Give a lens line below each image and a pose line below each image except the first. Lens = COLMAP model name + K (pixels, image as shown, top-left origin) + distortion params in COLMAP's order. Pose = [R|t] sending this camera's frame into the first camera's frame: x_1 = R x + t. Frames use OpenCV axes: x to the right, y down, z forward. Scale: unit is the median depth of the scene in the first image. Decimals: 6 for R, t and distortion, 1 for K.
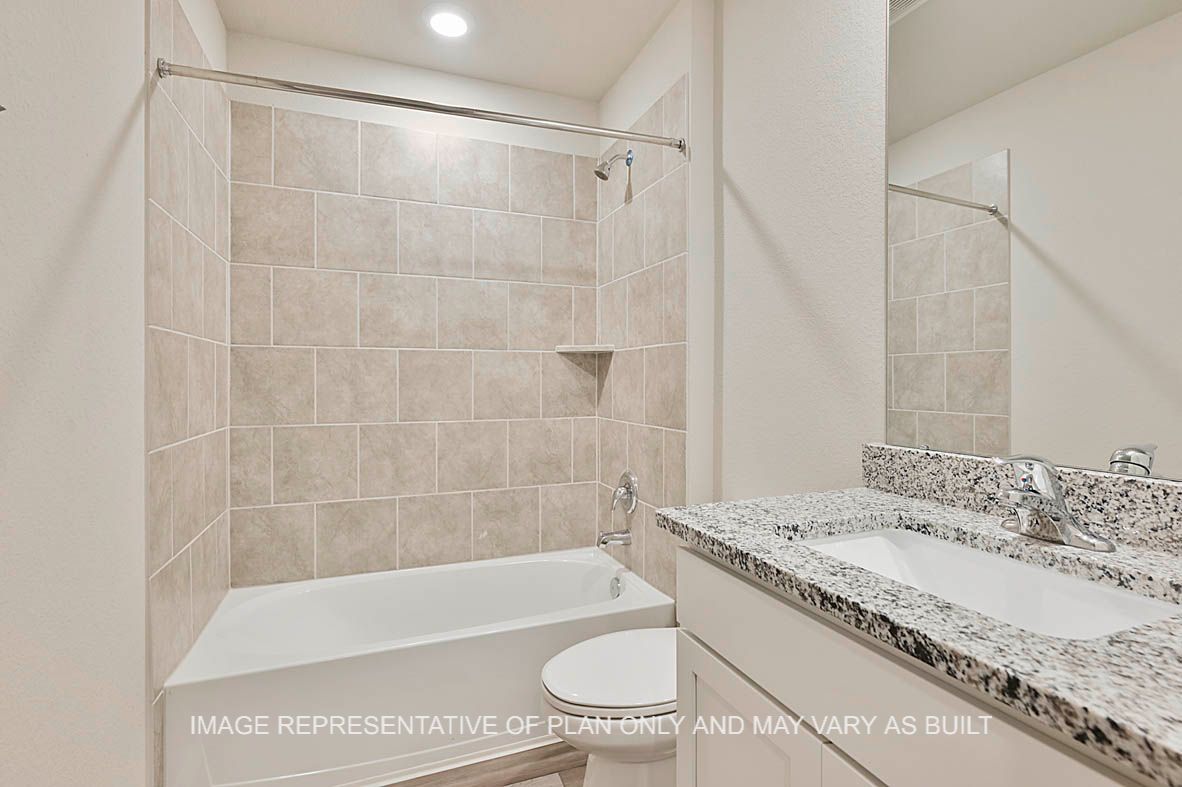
lens RADIAL K [[572.4, 0, 588.7], [0, 572.4, 388.2], [0, 0, 1]] dist [0.004374, -0.000414]
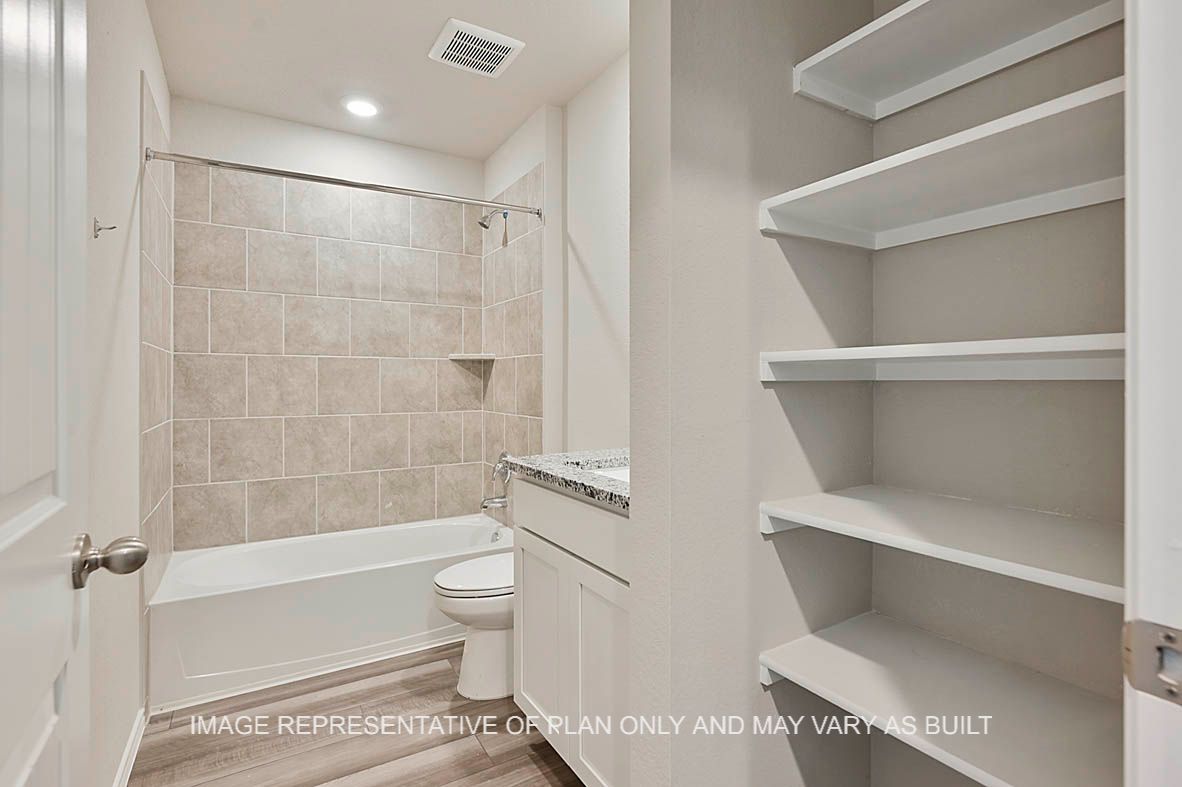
lens RADIAL K [[572.4, 0, 593.8], [0, 572.4, 386.3], [0, 0, 1]] dist [0.004374, -0.000414]
pose [[0.984701, -0.001374, 0.174247, 0.043254], [0.002530, 0.999976, -0.006409, 0.006273], [-0.174234, 0.006752, 0.984681, -0.343712]]
